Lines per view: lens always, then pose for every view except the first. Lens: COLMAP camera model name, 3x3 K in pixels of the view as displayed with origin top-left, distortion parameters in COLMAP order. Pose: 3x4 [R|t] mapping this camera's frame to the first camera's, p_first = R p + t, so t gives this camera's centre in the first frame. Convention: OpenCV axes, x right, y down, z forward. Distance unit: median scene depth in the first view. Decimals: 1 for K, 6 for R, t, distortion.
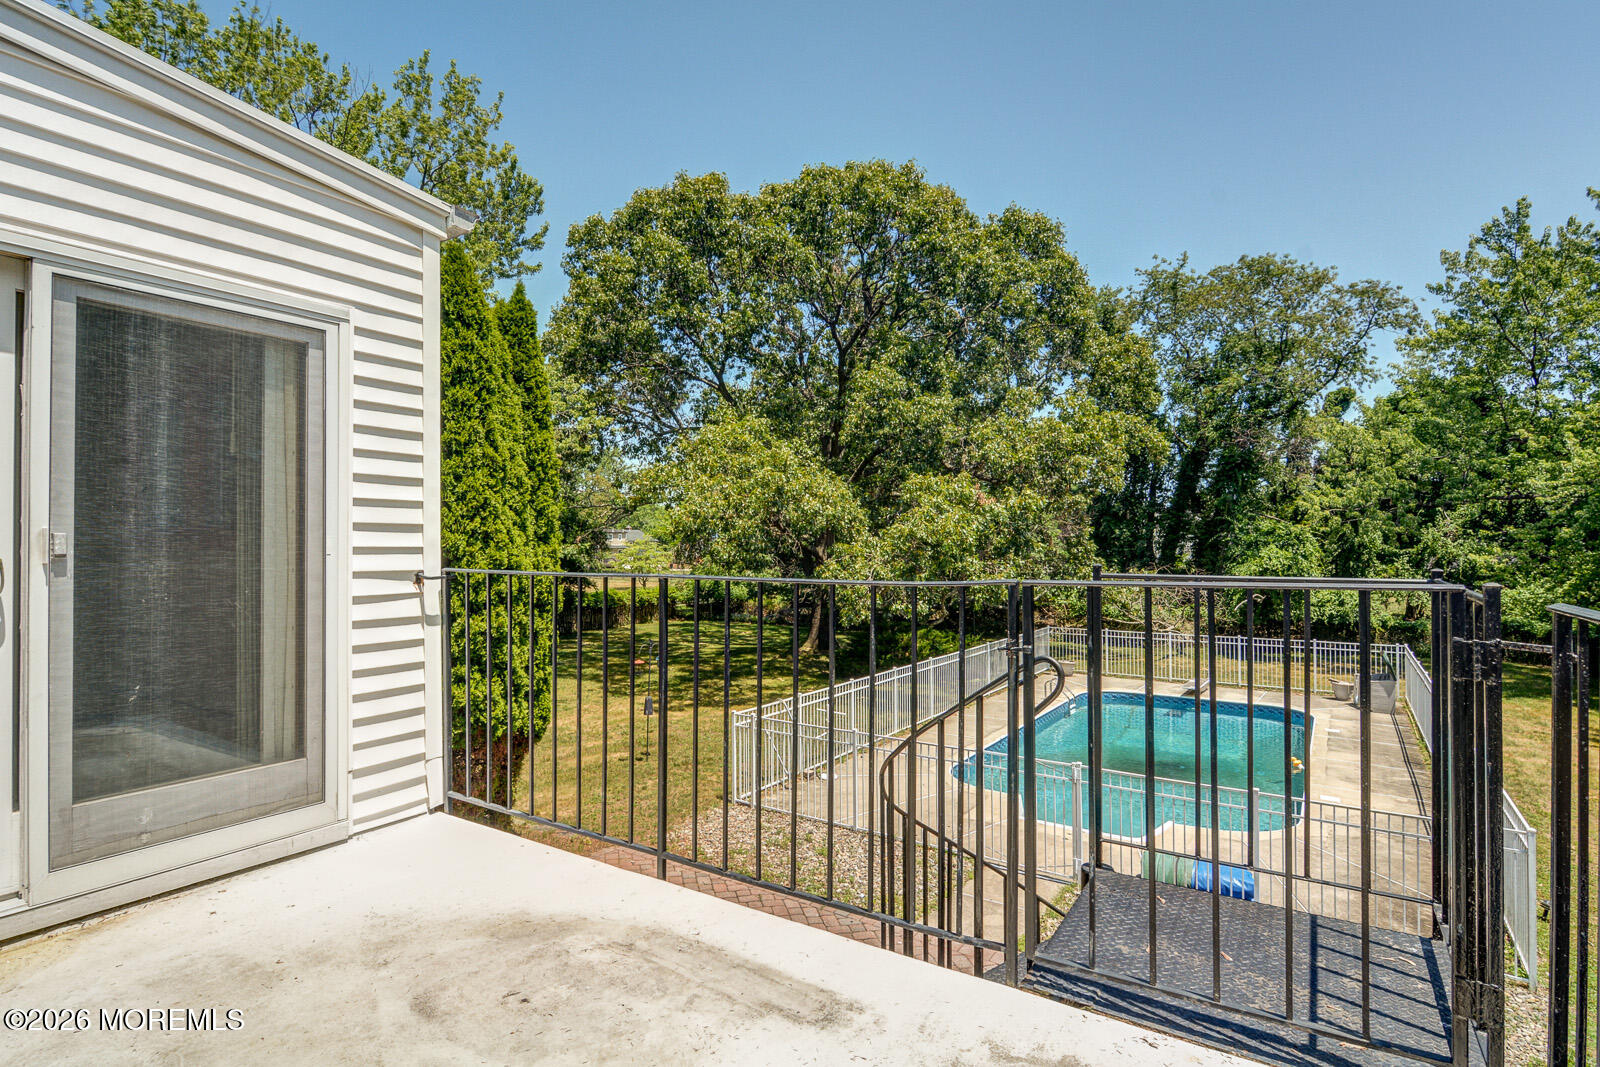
lens RADIAL K [[801.1, 0, 779.9], [0, 801.1, 536.2], [0, 0, 1]] dist [-0.003644, -0.000219]
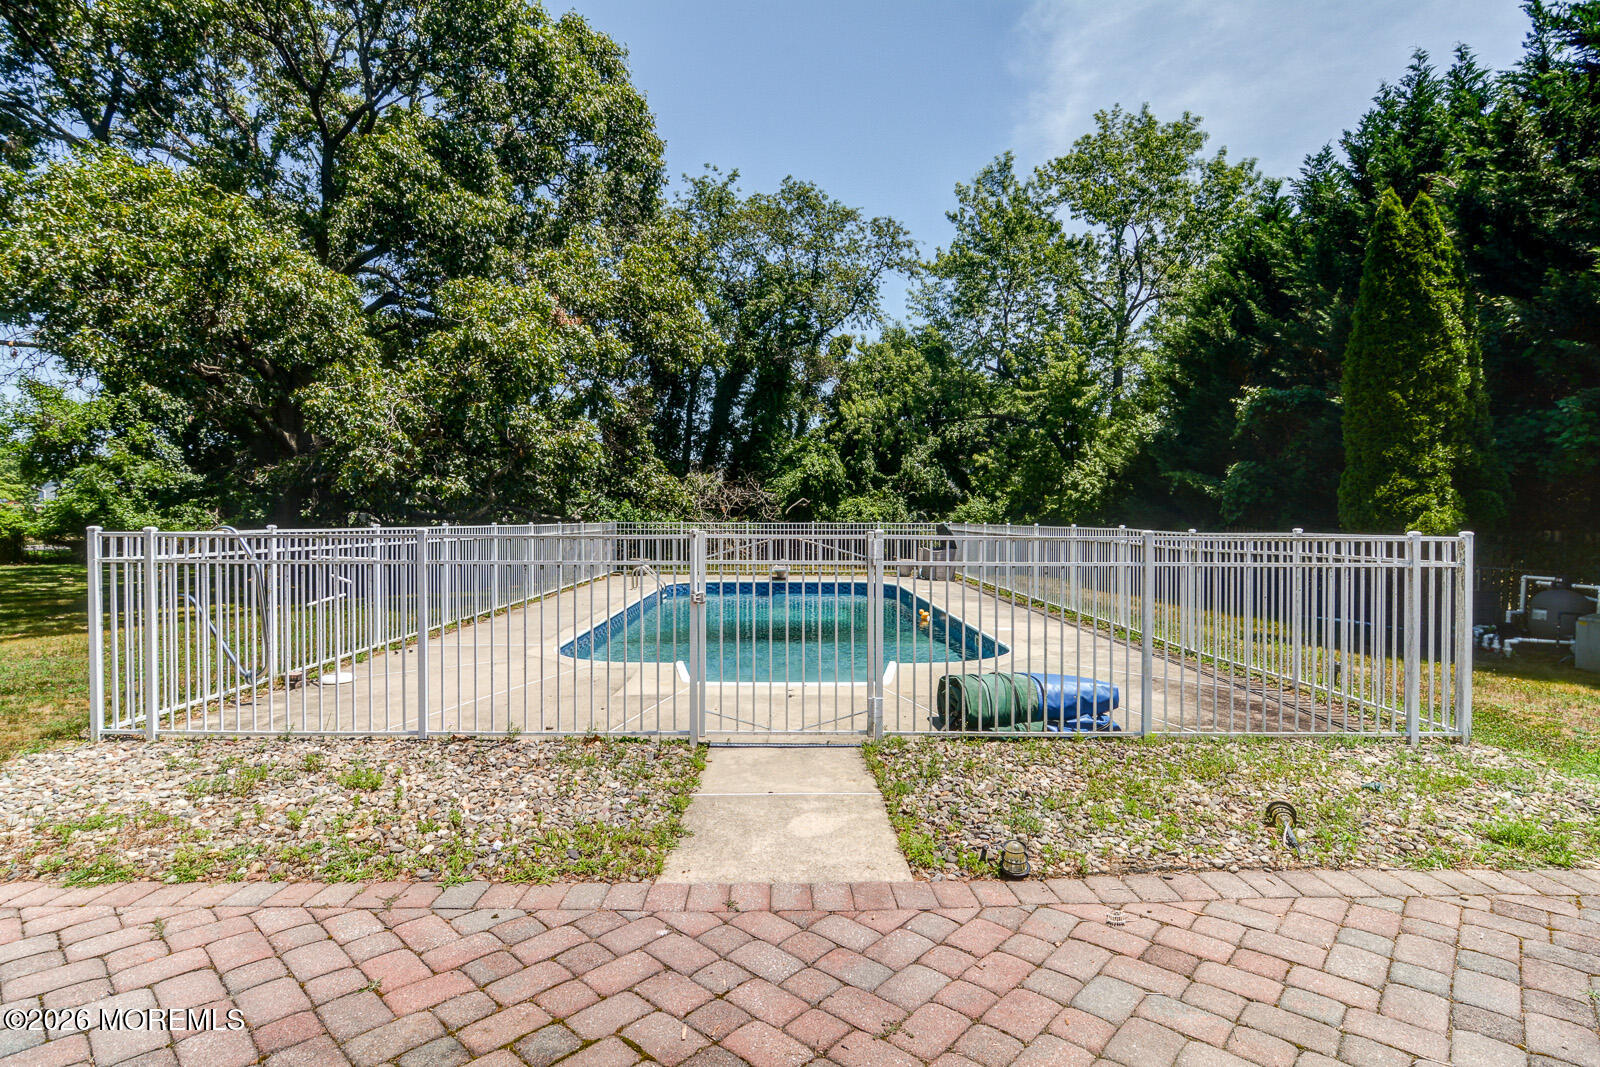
lens RADIAL K [[790.7, 0, 808.7], [0, 790.7, 537.4], [0, 0, 1]] dist [0.004017, 0.000181]
pose [[0.803612, -0.007928, 0.595100, -0.001143], [-0.017382, 0.999172, 0.036783, 0.093006], [-0.594899, -0.039904, 0.802809, 0.197856]]
